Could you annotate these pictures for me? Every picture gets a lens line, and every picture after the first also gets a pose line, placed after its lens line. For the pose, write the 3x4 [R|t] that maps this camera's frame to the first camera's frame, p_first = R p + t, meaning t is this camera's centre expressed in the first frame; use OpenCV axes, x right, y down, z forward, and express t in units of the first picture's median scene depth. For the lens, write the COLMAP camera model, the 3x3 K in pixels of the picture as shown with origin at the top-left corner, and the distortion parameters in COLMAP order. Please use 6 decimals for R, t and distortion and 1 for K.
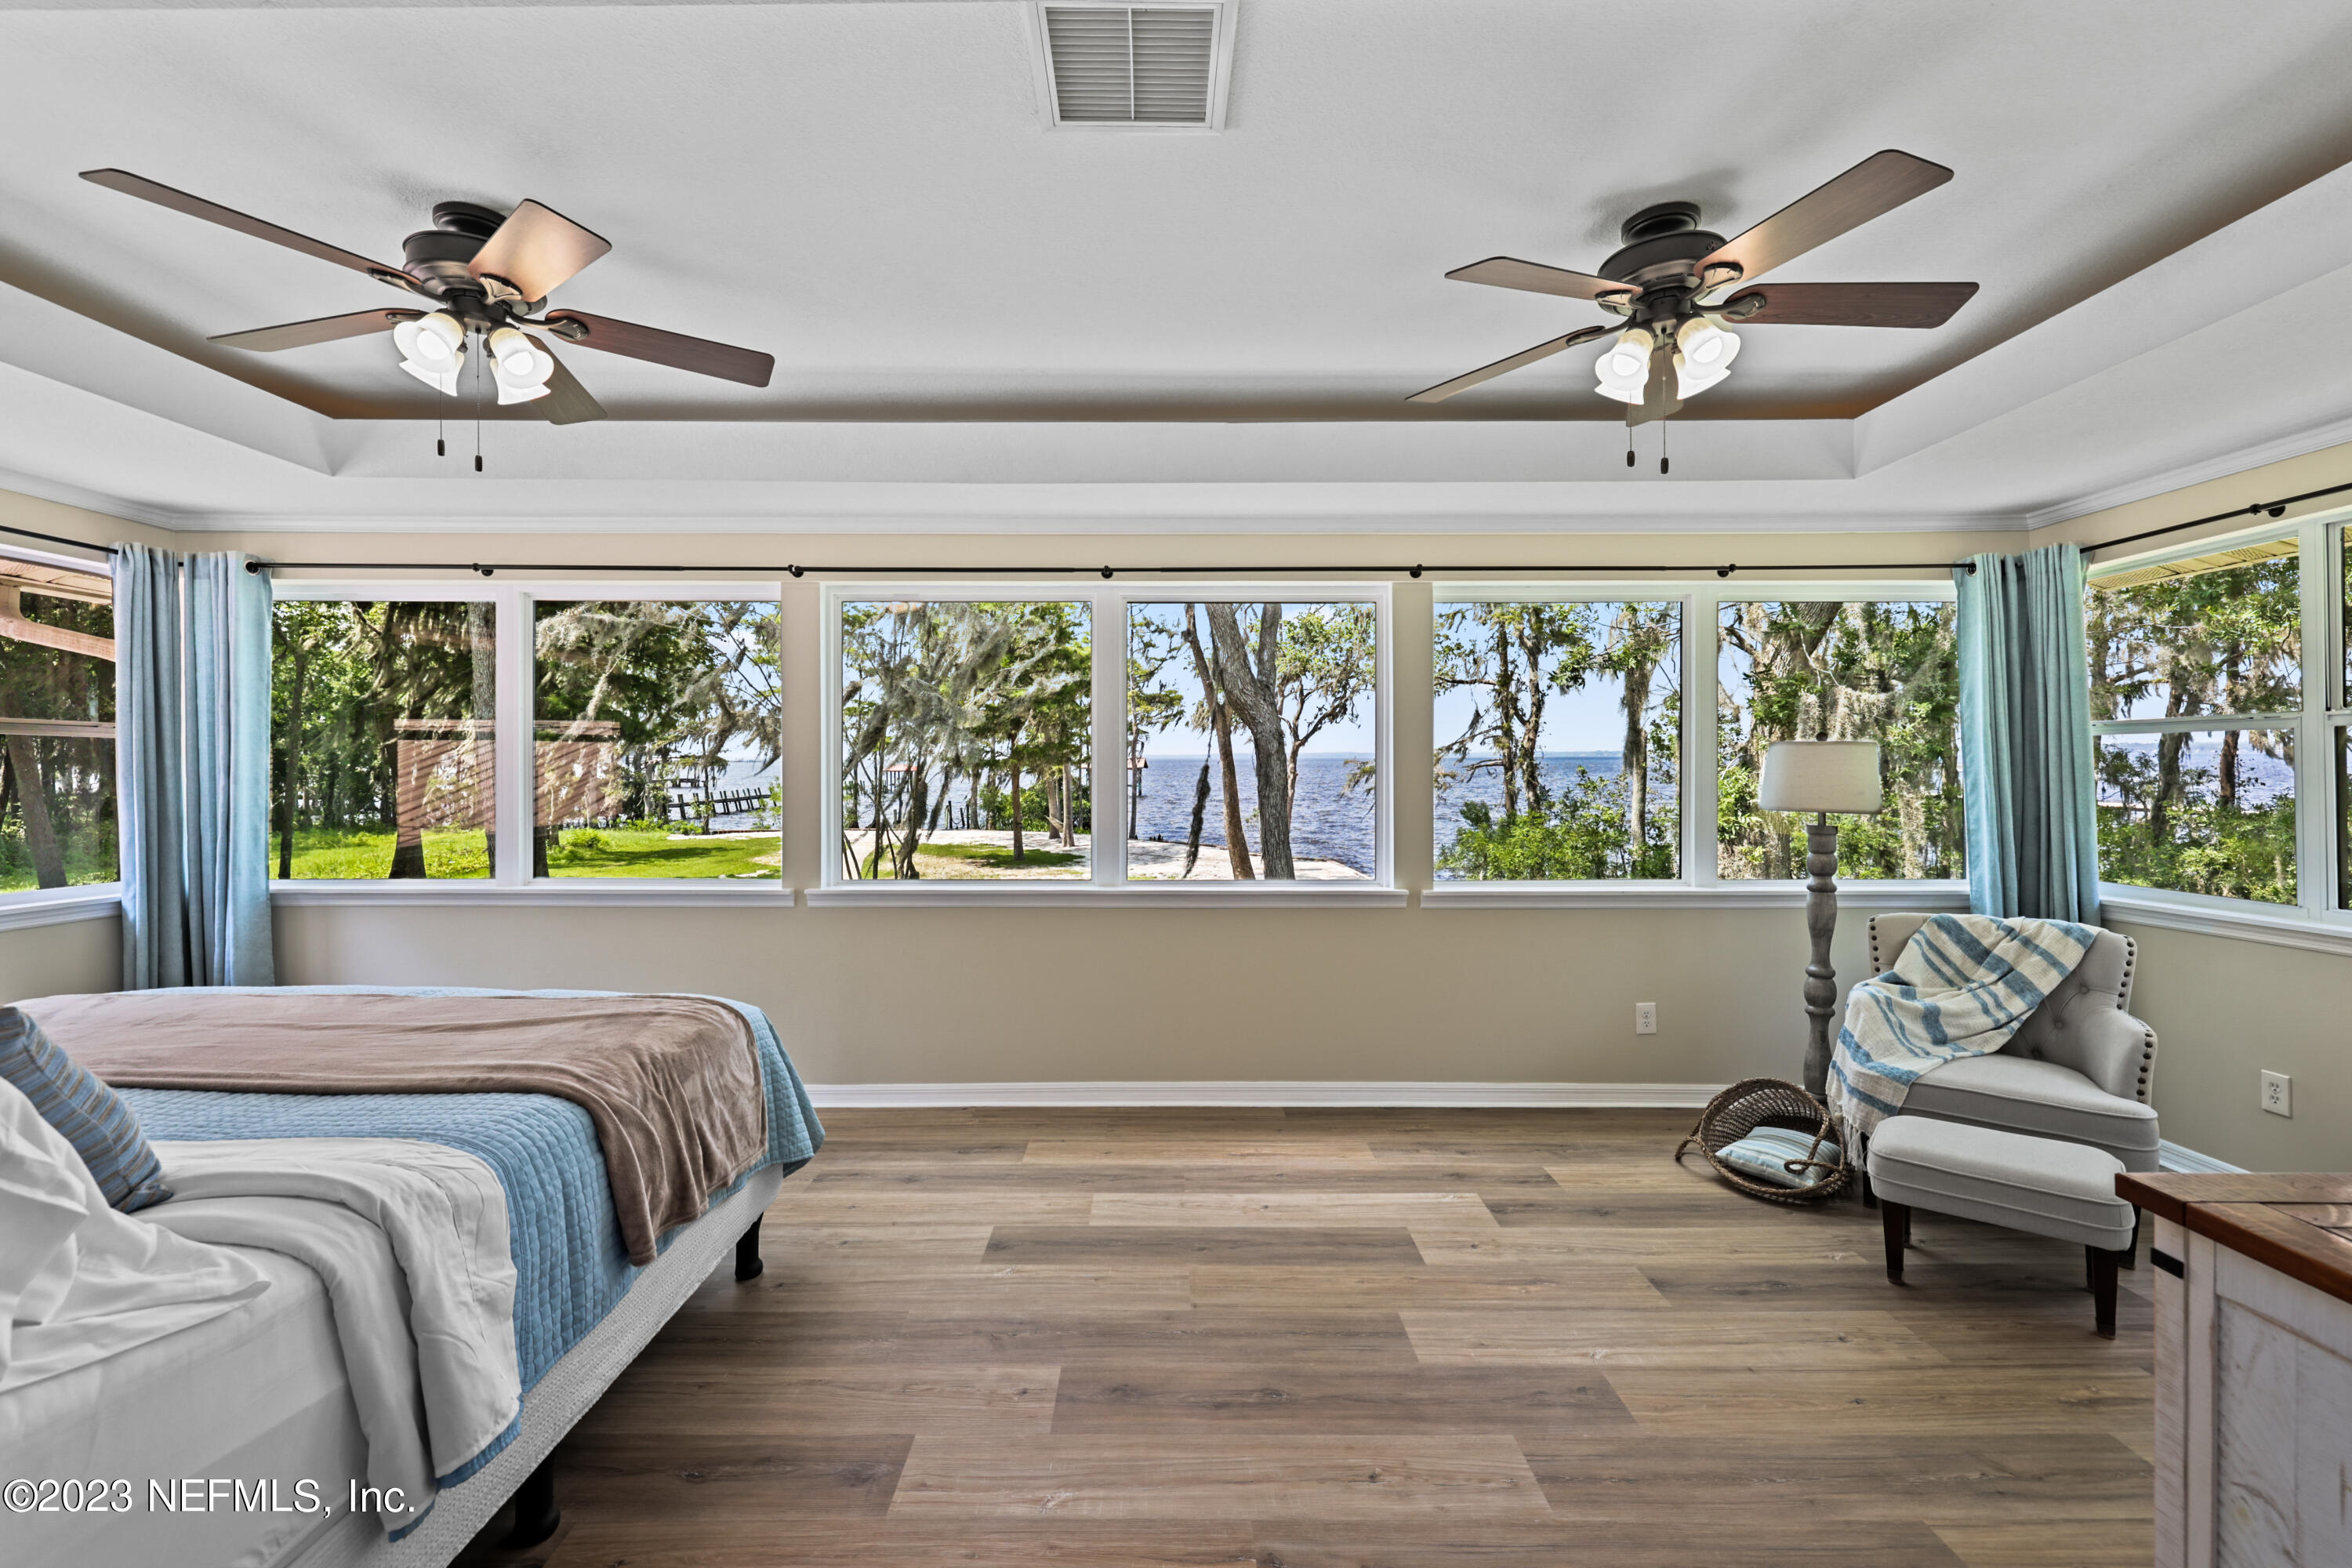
lens RADIAL K [[984.4, 0, 1174.2], [0, 984.4, 763.0], [0, 0, 1]] dist [0.000587, -0.000633]
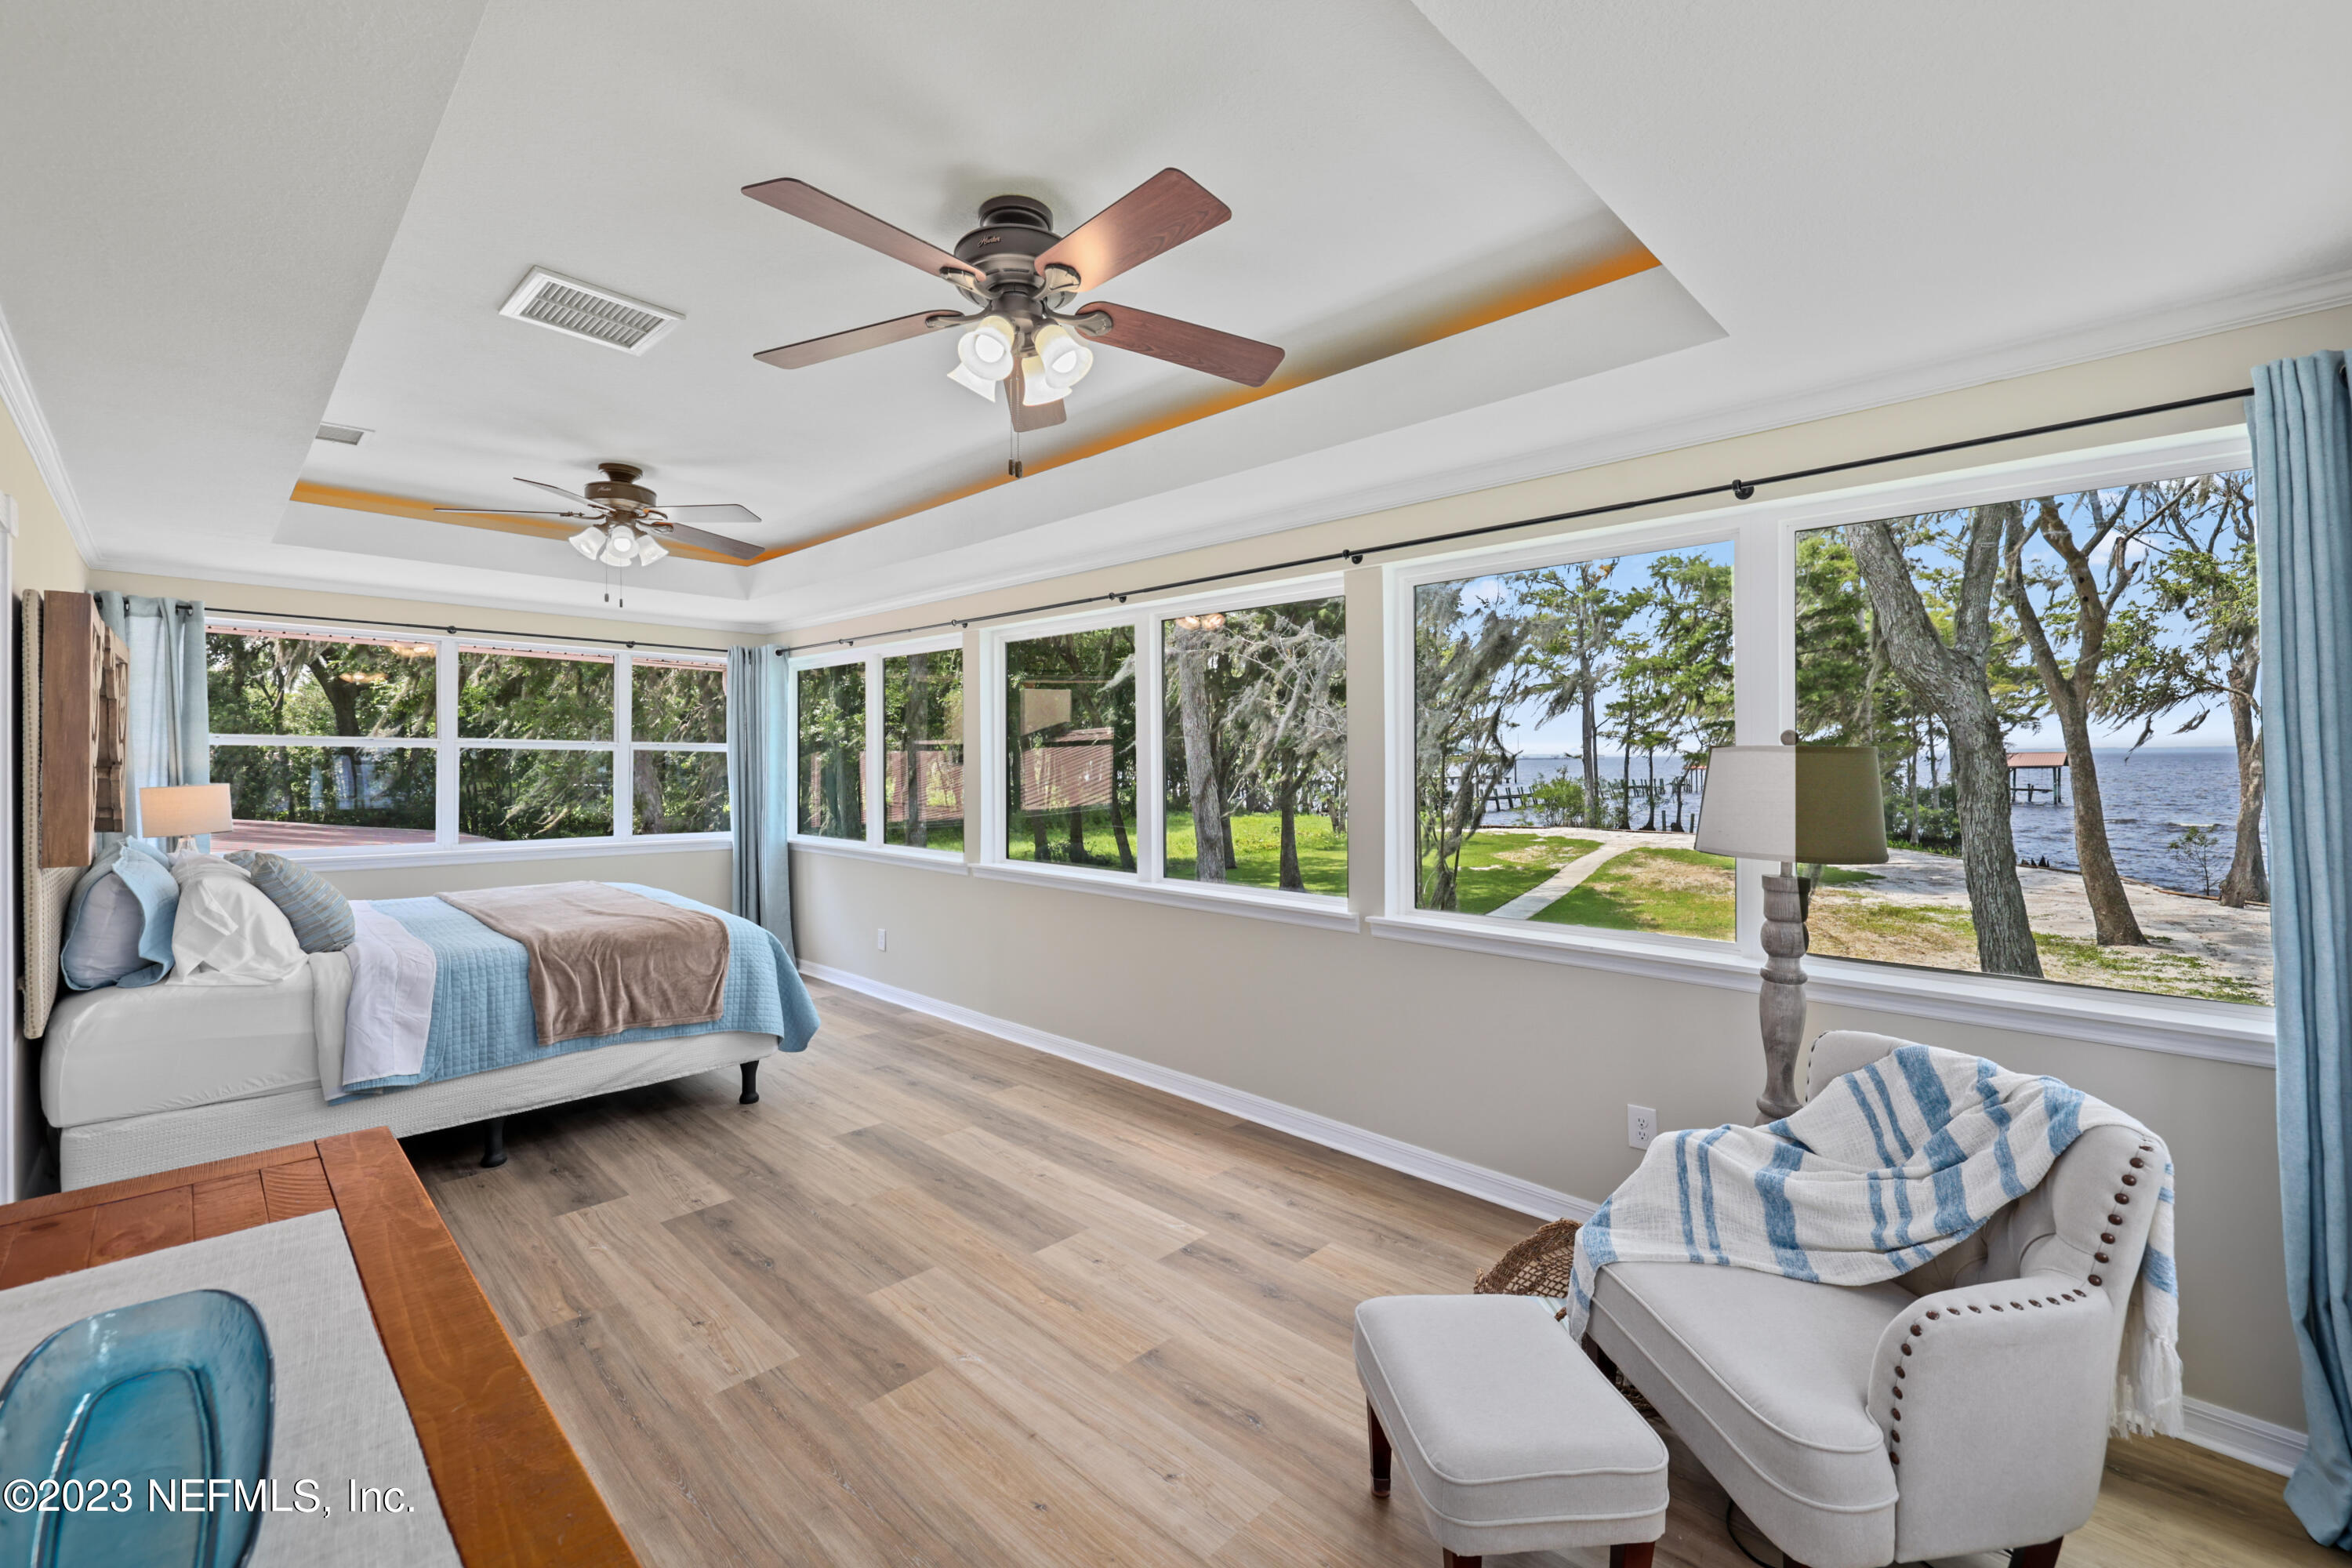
lens RADIAL K [[984.4, 0, 1164.3], [0, 984.4, 763.7], [0, 0, 1]] dist [0.000587, -0.000633]
pose [[0.709715, 0.002406, -0.704485, 1.003026], [0.000364, 0.999993, 0.003782, -0.014361], [0.704489, -0.002940, 0.709709, 0.327927]]
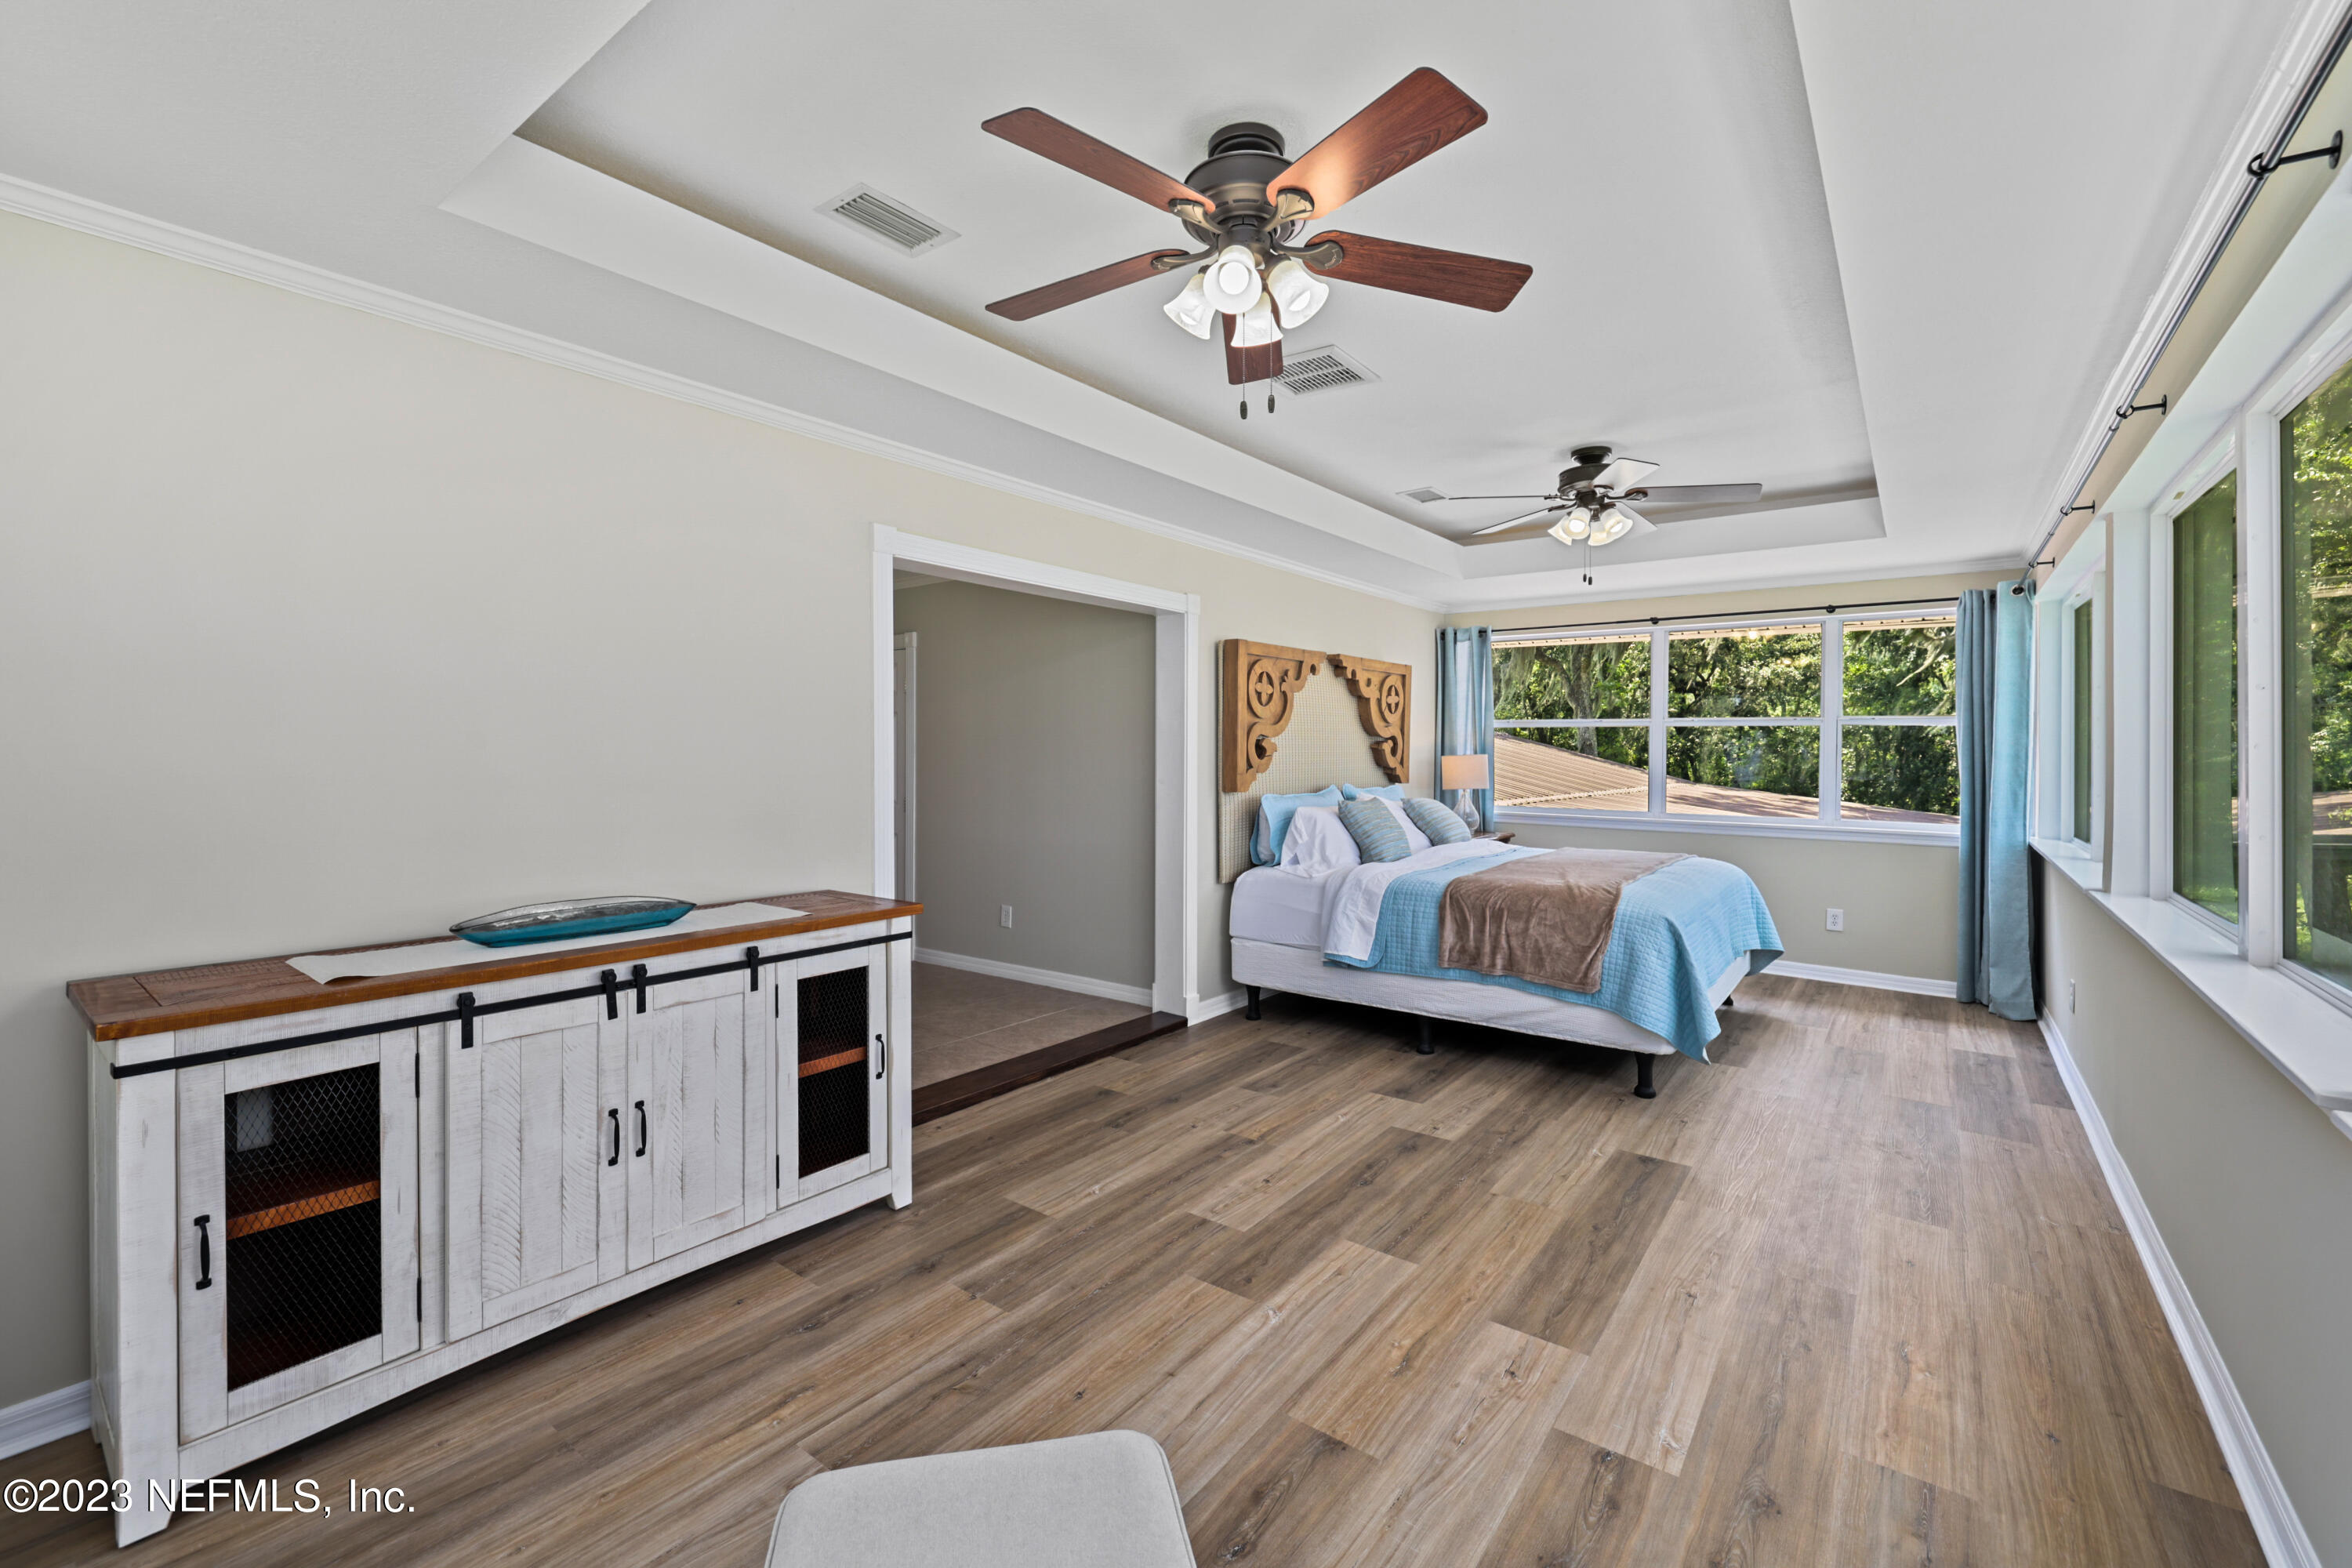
lens RADIAL K [[984.4, 0, 1179.8], [0, 984.4, 762.0], [0, 0, 1]] dist [0.000587, -0.000633]
pose [[-0.605874, 0.010180, -0.795496, 1.004588], [0.000259, 0.999921, 0.012599, 0.012560], [0.795561, 0.007427, -0.605828, 1.193608]]
